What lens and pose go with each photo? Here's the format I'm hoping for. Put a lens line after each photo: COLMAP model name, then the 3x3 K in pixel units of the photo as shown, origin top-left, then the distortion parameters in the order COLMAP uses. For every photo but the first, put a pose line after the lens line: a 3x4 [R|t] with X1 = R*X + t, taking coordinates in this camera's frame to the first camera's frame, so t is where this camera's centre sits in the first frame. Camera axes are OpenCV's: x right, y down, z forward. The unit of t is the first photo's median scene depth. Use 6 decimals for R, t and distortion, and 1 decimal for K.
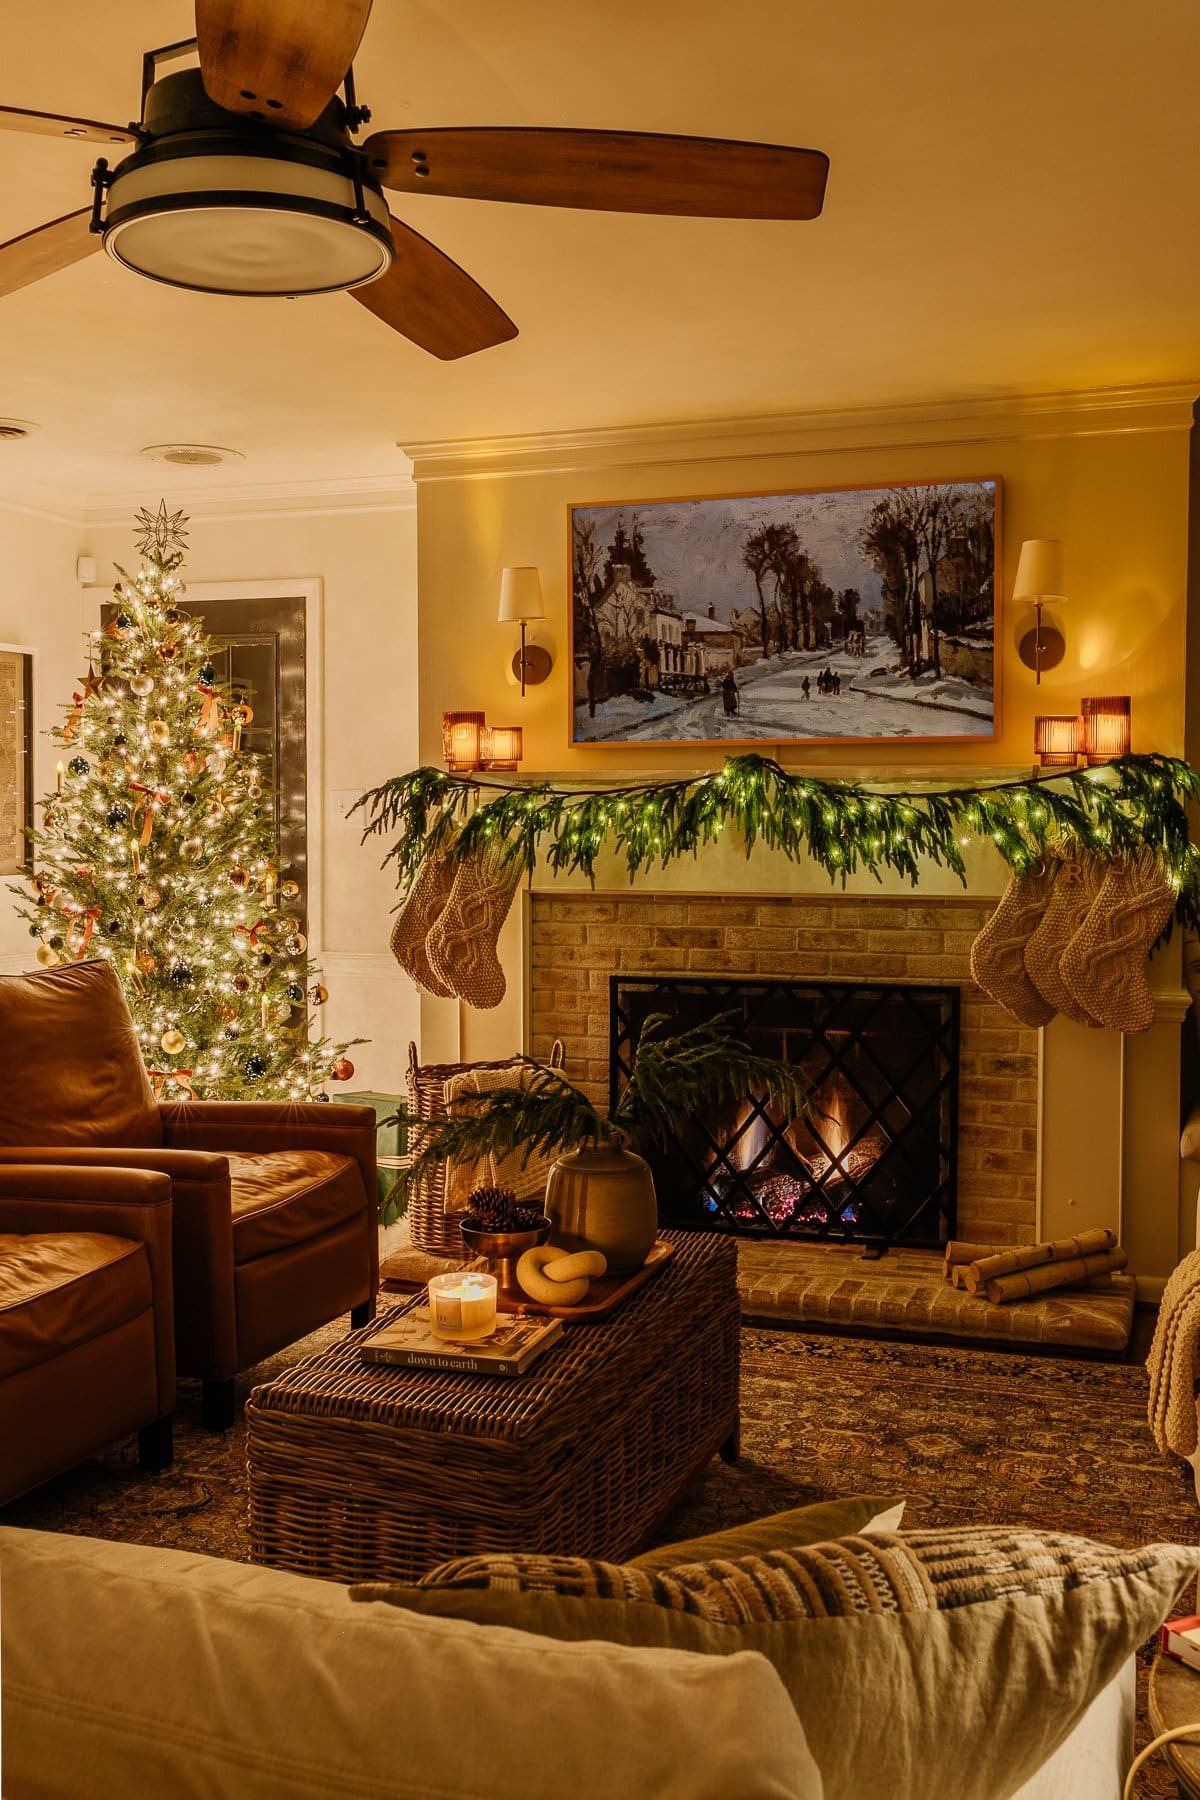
lens RADIAL K [[1721.9, 0, 600.0], [0, 1721.9, 900.0], [0, 0, 1]] dist [0.006761, 0.000709]
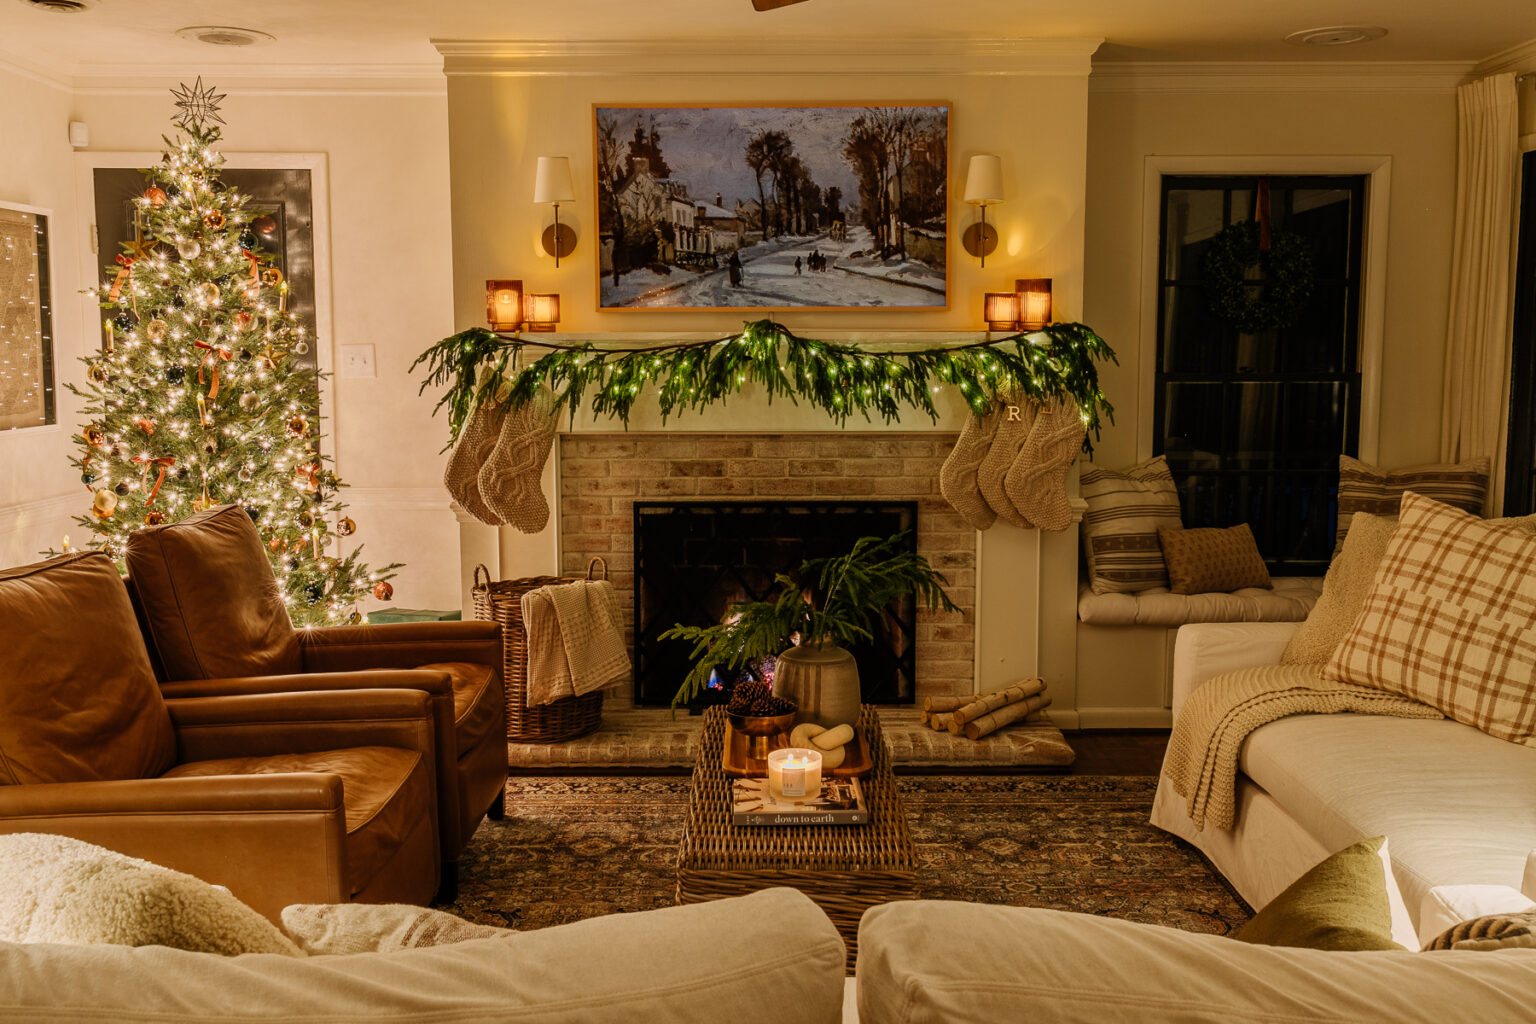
lens RADIAL K [[1469.3, 0, 768.0], [0, 1469.3, 512.0], [0, 0, 1]] dist [0.006761, 0.000709]
pose [[0.944785, -0.038666, 0.325401, -0.252621], [0.017137, 0.997485, 0.068772, -0.019035], [-0.327242, -0.059399, 0.943072, -0.004512]]
